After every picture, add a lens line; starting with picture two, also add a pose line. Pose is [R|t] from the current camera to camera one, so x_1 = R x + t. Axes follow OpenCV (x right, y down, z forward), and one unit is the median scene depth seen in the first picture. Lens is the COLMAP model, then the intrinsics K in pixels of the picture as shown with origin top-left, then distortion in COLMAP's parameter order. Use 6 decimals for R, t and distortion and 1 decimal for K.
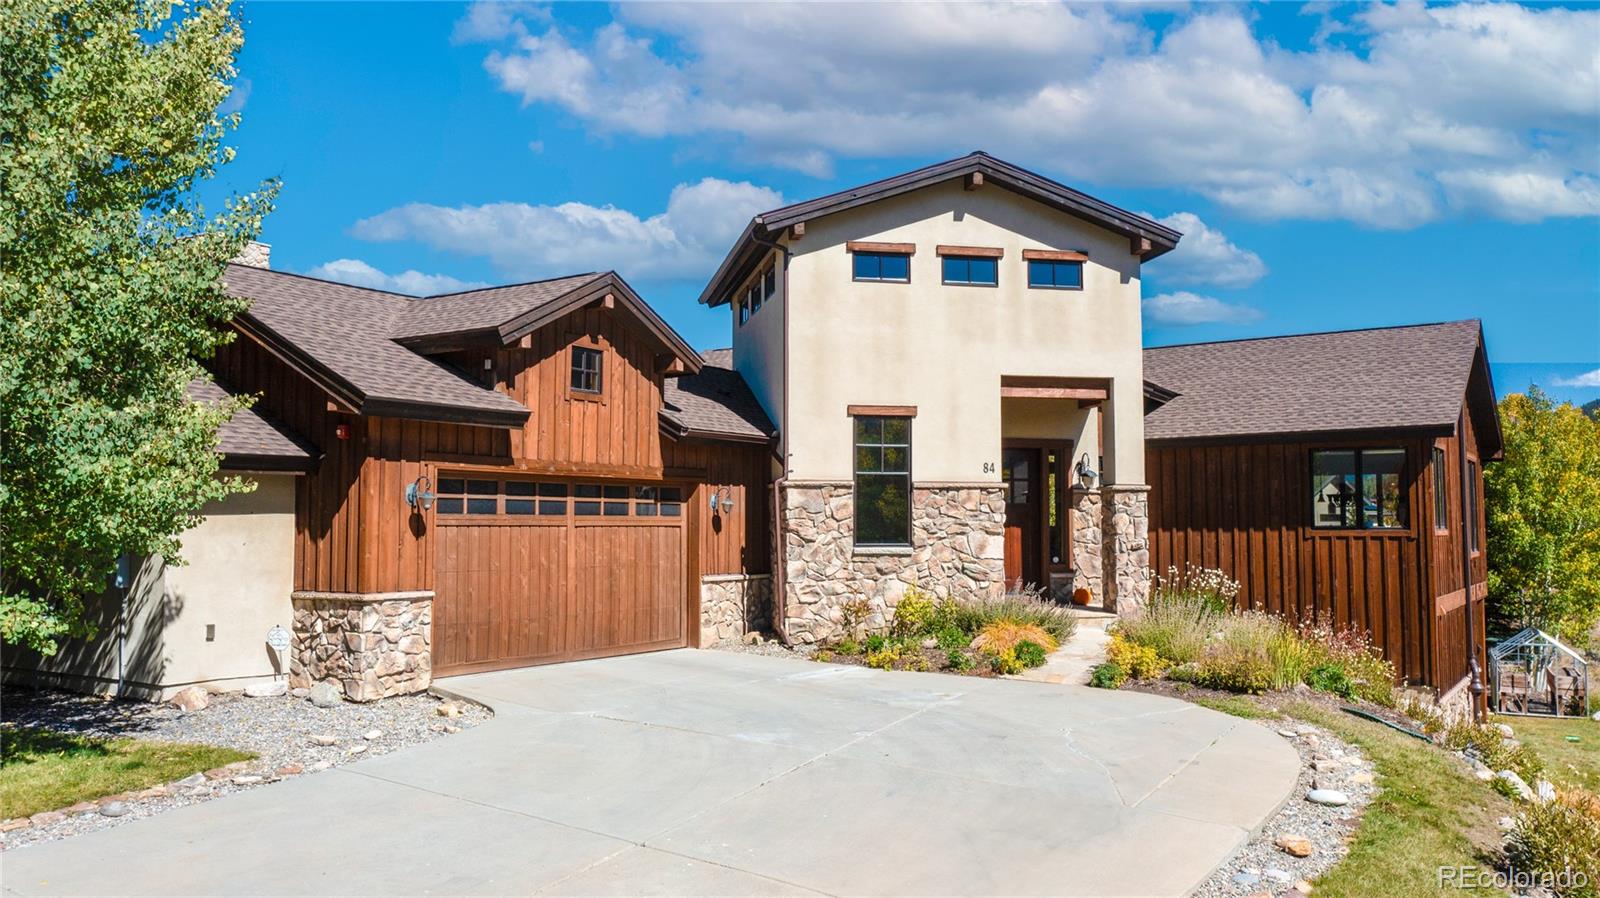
lens RADIAL K [[1279.2, 0, 798.1], [0, 1279.2, 446.8], [0, 0, 1]] dist [-0.010537, 0.002433]
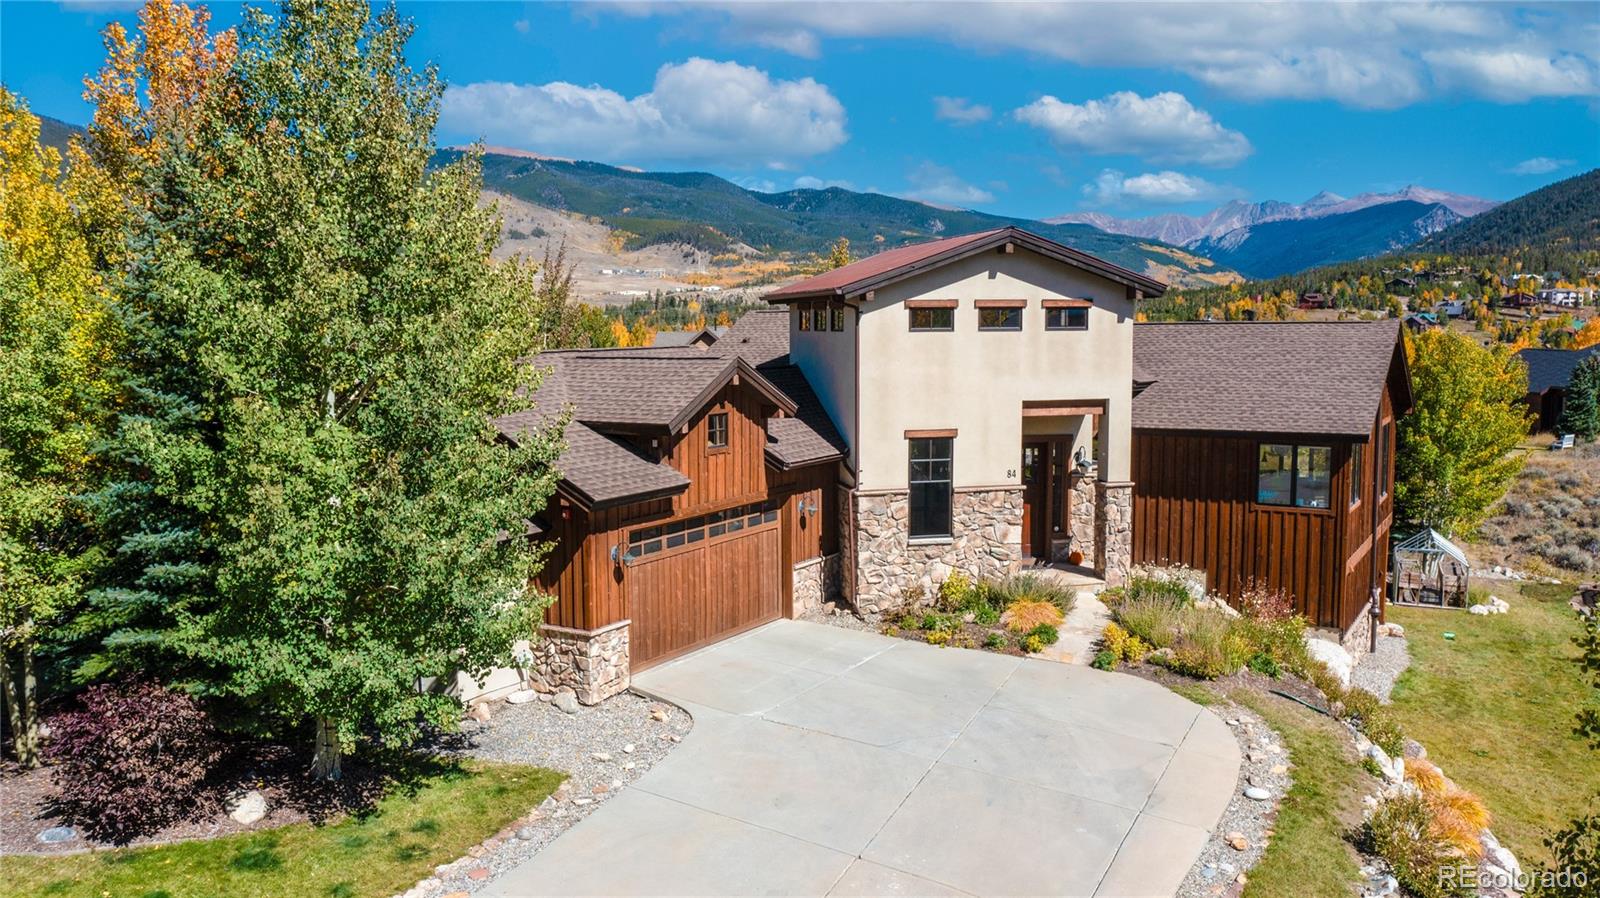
lens RADIAL K [[1279.2, 0, 801.7], [0, 1279.2, 450.4], [0, 0, 1]] dist [-0.010537, 0.002433]
pose [[0.999052, -0.008156, 0.042769, -0.119695], [0.000948, 0.986141, 0.165908, -0.226231], [-0.043530, -0.165710, 0.985213, -0.260760]]
